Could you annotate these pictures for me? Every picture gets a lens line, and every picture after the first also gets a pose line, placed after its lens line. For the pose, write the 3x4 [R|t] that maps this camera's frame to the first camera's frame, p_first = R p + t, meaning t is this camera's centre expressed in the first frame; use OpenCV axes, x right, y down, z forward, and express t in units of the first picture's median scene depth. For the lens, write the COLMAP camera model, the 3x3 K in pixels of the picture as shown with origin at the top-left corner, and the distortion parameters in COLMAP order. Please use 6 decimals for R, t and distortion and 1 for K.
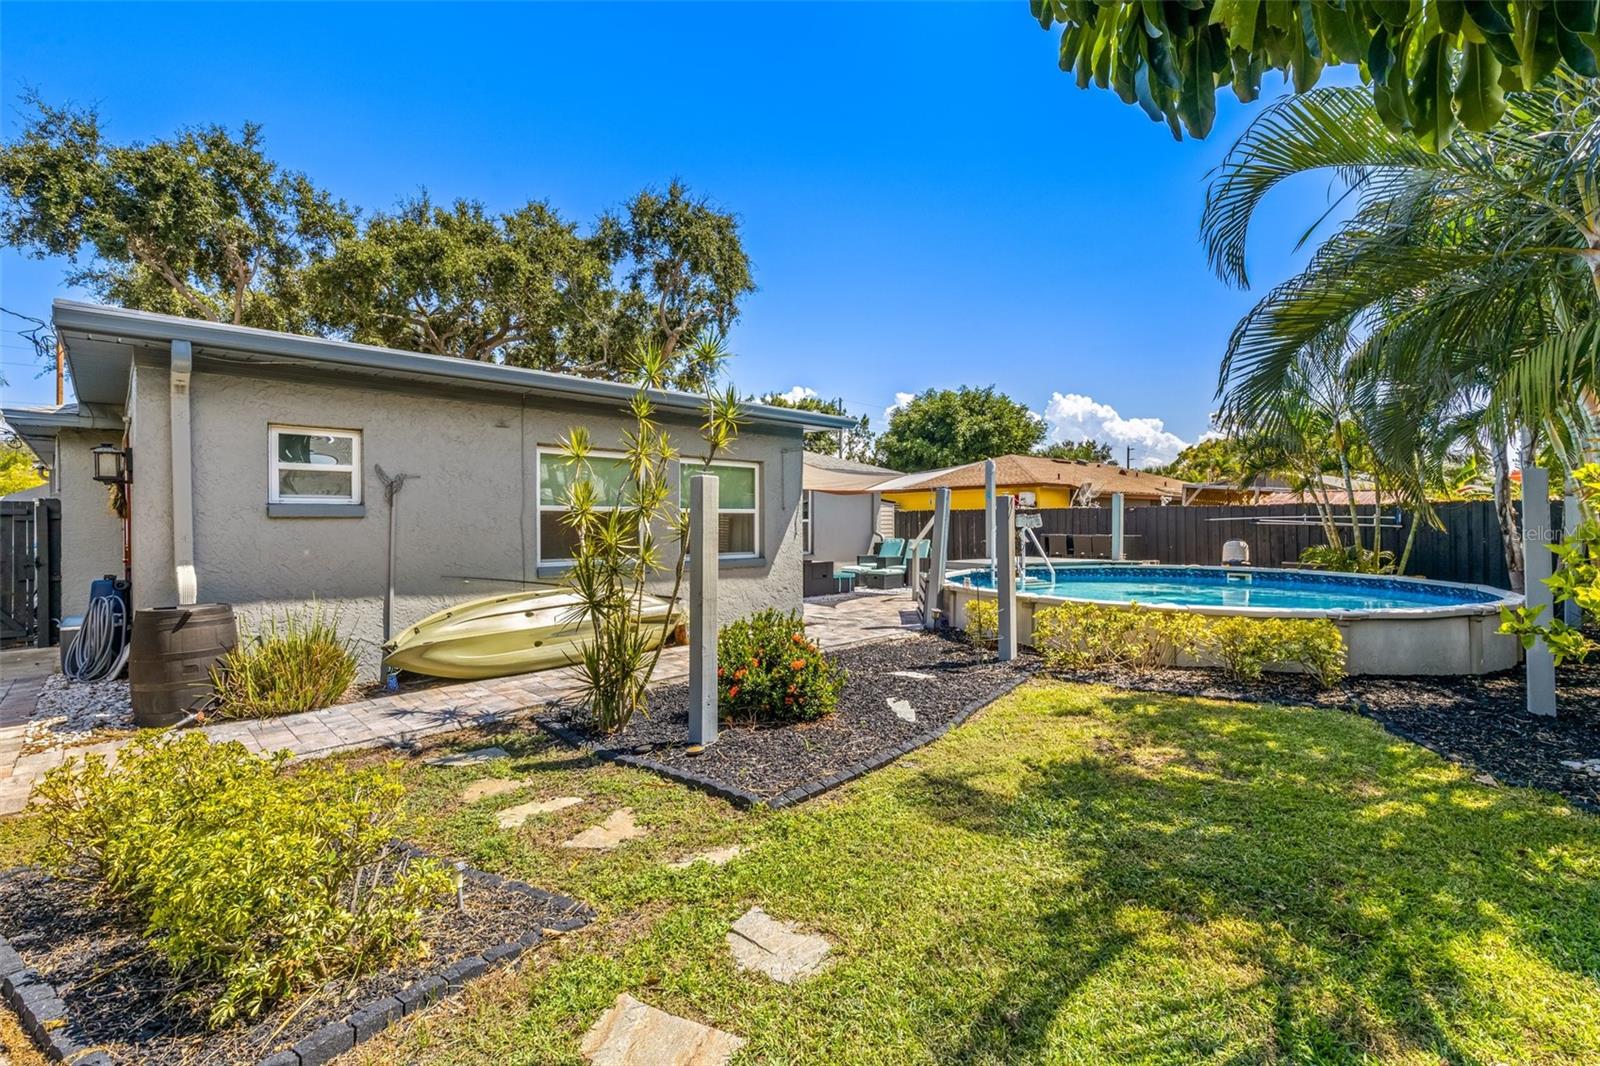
lens RADIAL K [[722.1, 0, 814.6], [0, 722.1, 520.2], [0, 0, 1]] dist [0.007554, -0.000618]
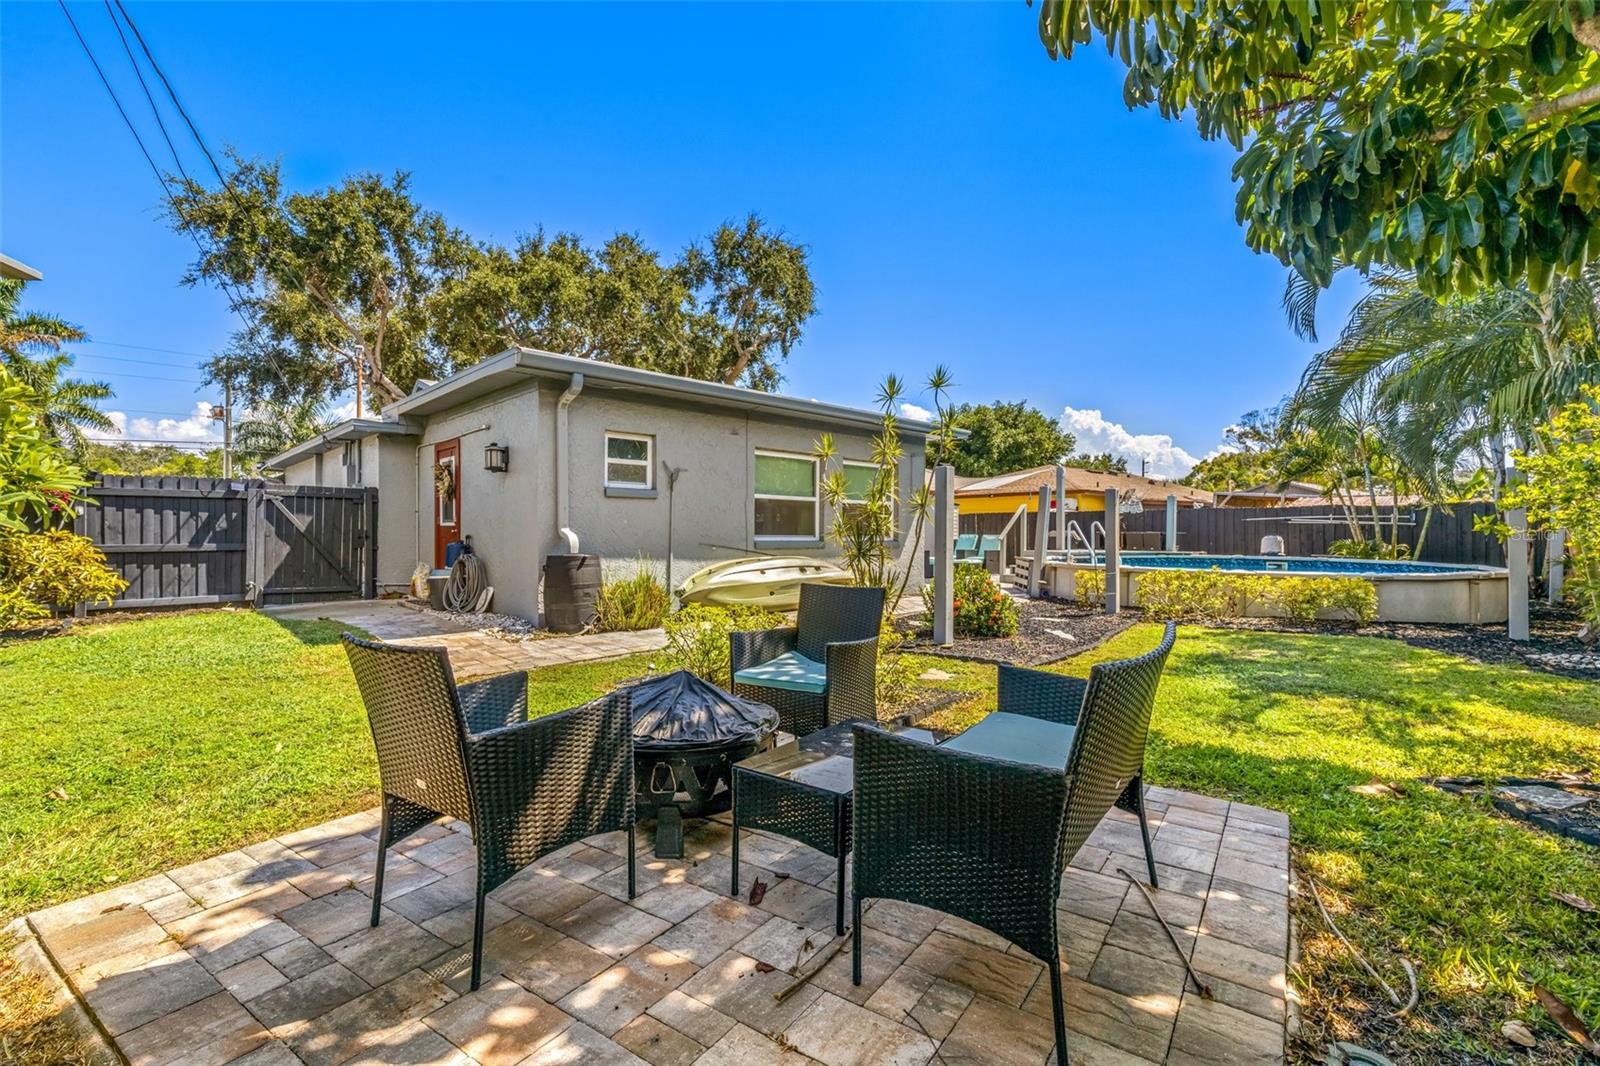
lens RADIAL K [[722.1, 0, 799.9], [0, 722.1, 534.4], [0, 0, 1]] dist [0.007554, -0.000618]
pose [[0.999776, 0.008719, -0.019293, -0.160560], [-0.008681, 0.999960, 0.002027, 0.029790], [0.019309, -0.001859, 0.999812, -0.188887]]
